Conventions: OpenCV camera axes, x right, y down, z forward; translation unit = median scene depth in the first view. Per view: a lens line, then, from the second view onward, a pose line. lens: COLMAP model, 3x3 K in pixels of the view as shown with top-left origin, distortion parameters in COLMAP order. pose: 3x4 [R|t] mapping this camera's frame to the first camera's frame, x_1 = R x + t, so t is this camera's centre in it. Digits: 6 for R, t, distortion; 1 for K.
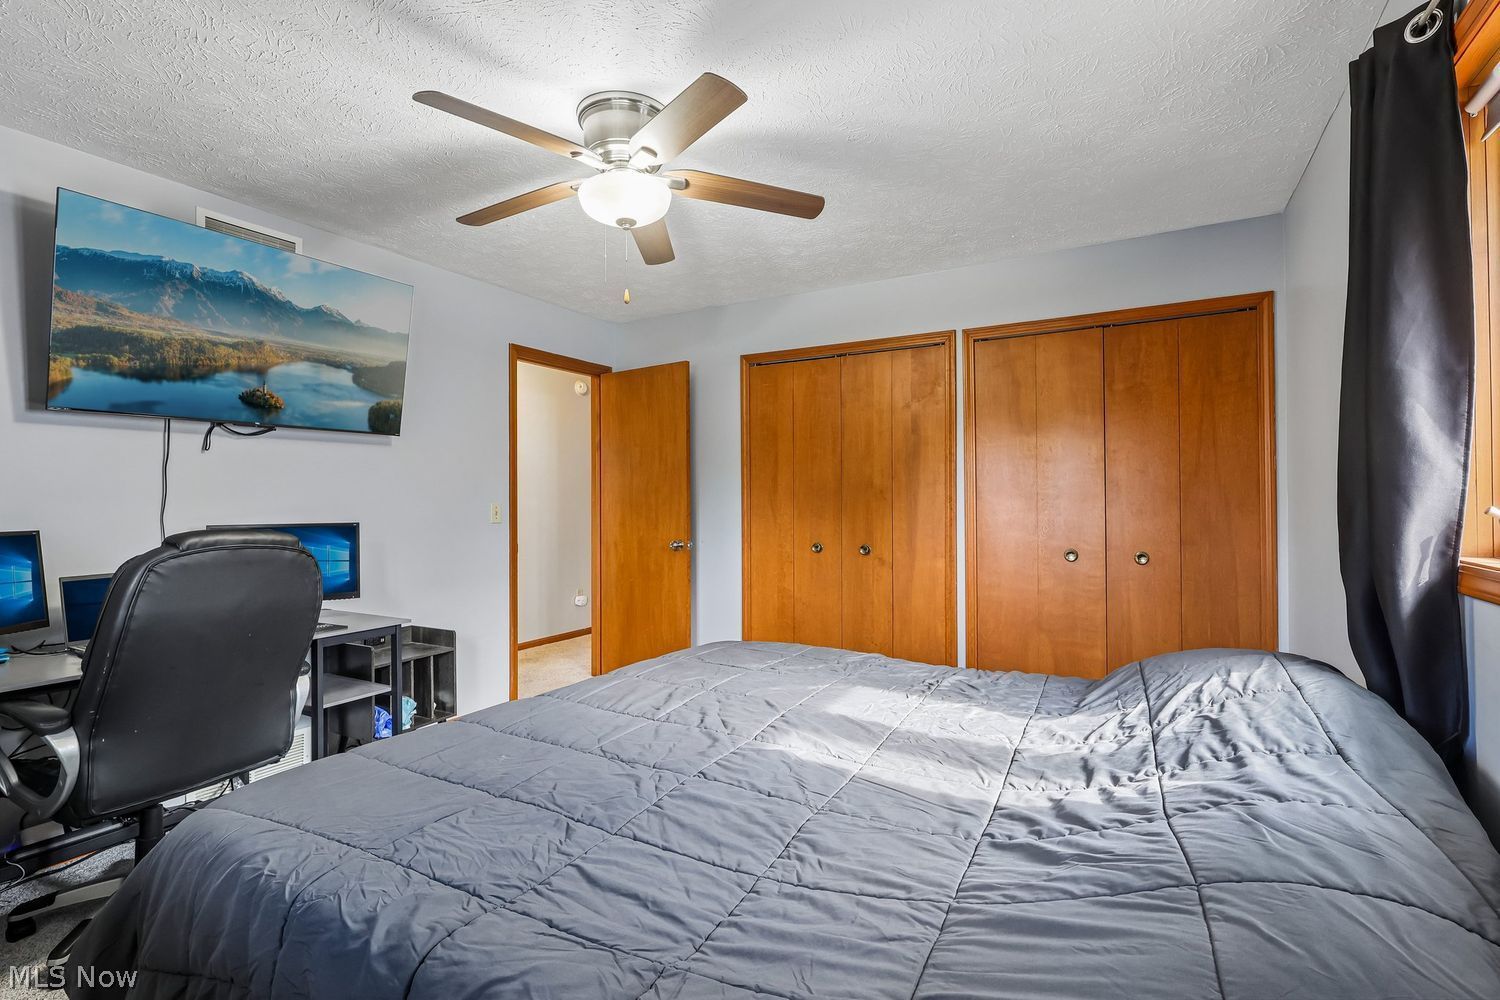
lens RADIAL K [[703.6, 0, 757.0], [0, 703.6, 501.9], [0, 0, 1]] dist [0.002491, -0.000338]
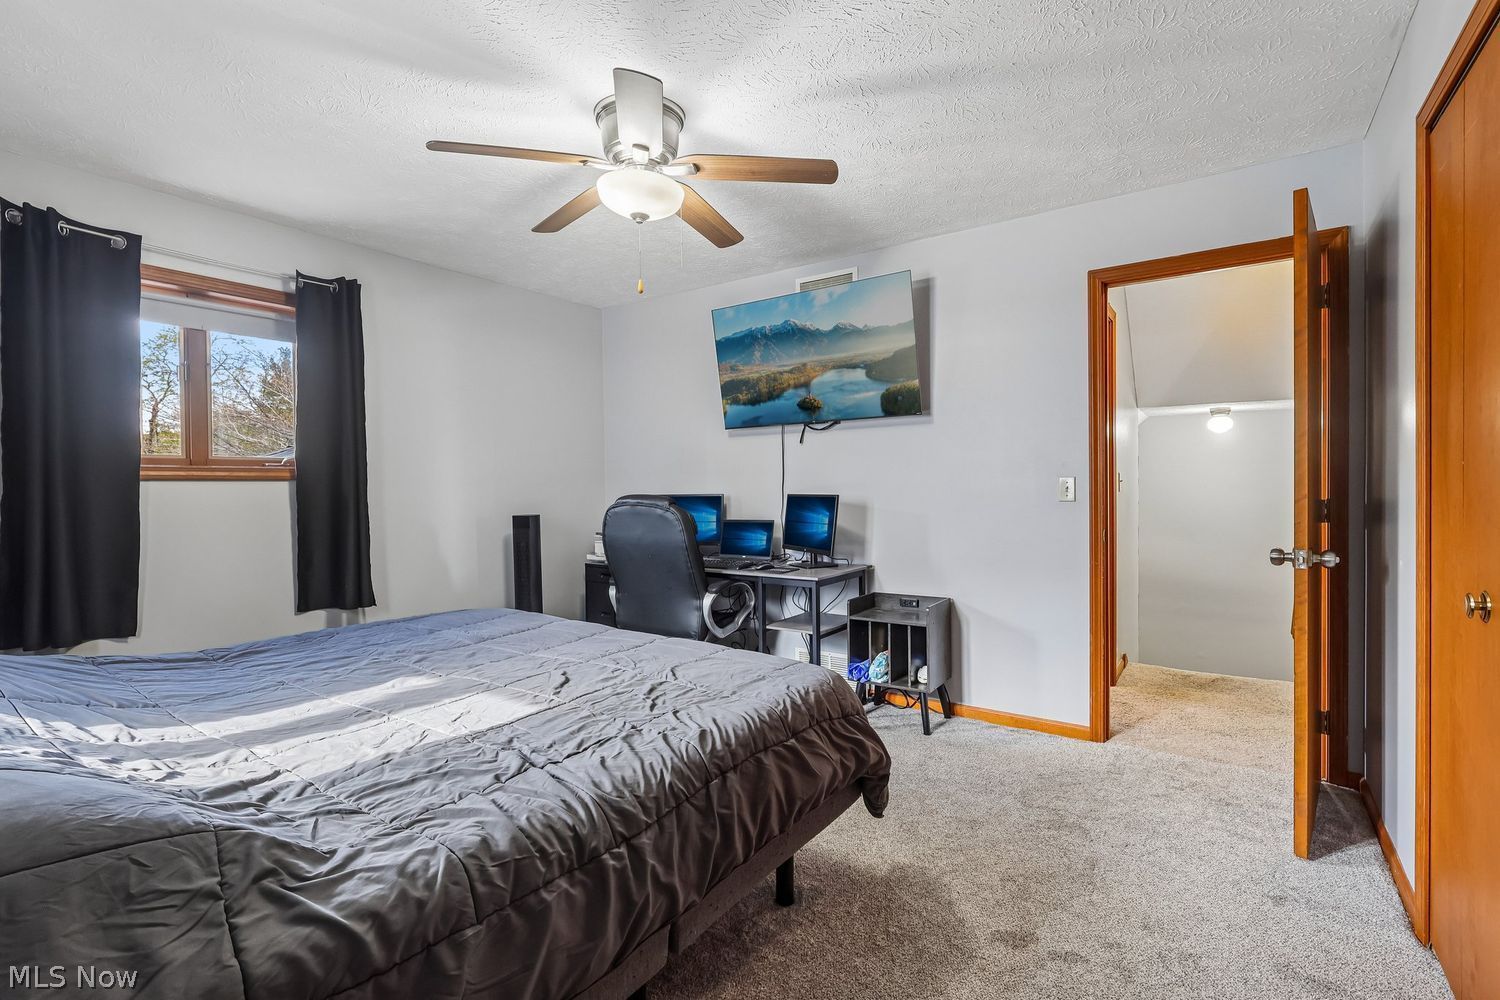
lens RADIAL K [[703.6, 0, 772.5], [0, 703.6, 478.9], [0, 0, 1]] dist [0.002491, -0.000338]
pose [[-0.078810, 0.002268, -0.996887, 0.706370], [0.006514, 0.999977, 0.001760, -0.000124], [0.996868, -0.006355, -0.078823, 1.052481]]
